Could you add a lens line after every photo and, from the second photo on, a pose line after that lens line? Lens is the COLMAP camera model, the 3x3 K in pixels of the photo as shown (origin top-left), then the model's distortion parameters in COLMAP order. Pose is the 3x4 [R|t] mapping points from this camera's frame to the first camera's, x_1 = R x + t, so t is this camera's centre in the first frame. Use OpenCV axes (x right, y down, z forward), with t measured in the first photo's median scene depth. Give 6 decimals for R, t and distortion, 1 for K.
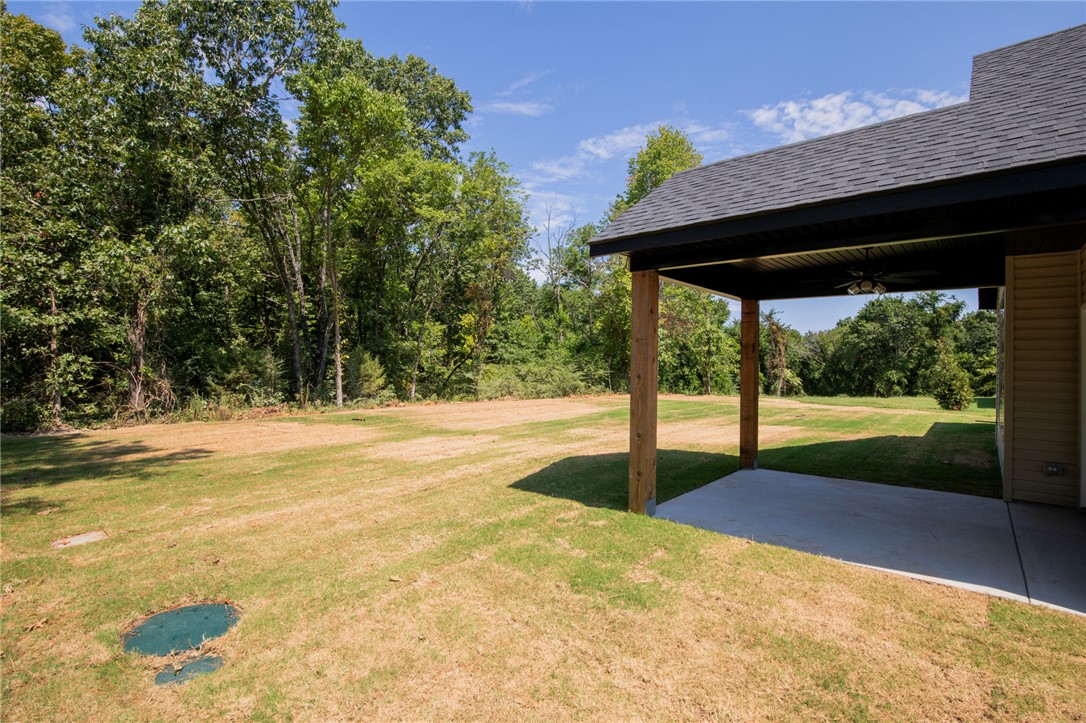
lens RADIAL K [[503.9, 0, 543.6], [0, 503.9, 360.4], [0, 0, 1]] dist [-0.003100, 0.001201]
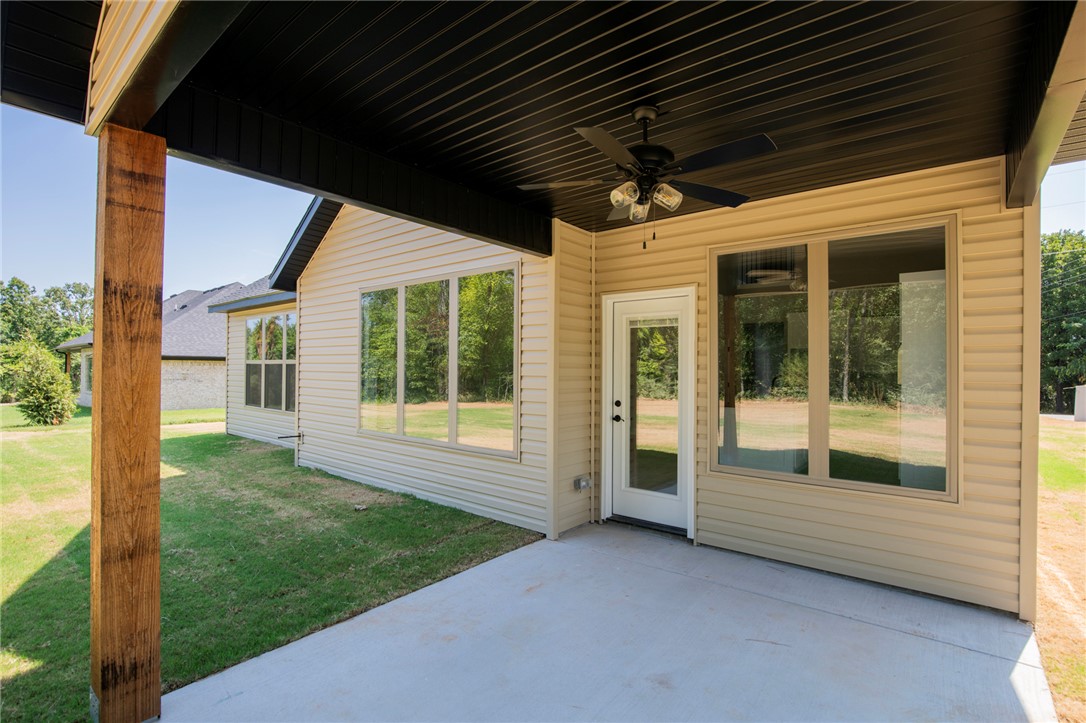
lens RADIAL K [[503.9, 0, 542.9], [0, 503.9, 356.6], [0, 0, 1]] dist [-0.003100, 0.001201]
pose [[-0.021446, 0.003040, 0.999765, 0.043249], [0.001819, 0.999994, -0.003001, 0.000995], [-0.999768, 0.001755, -0.021452, 0.280881]]
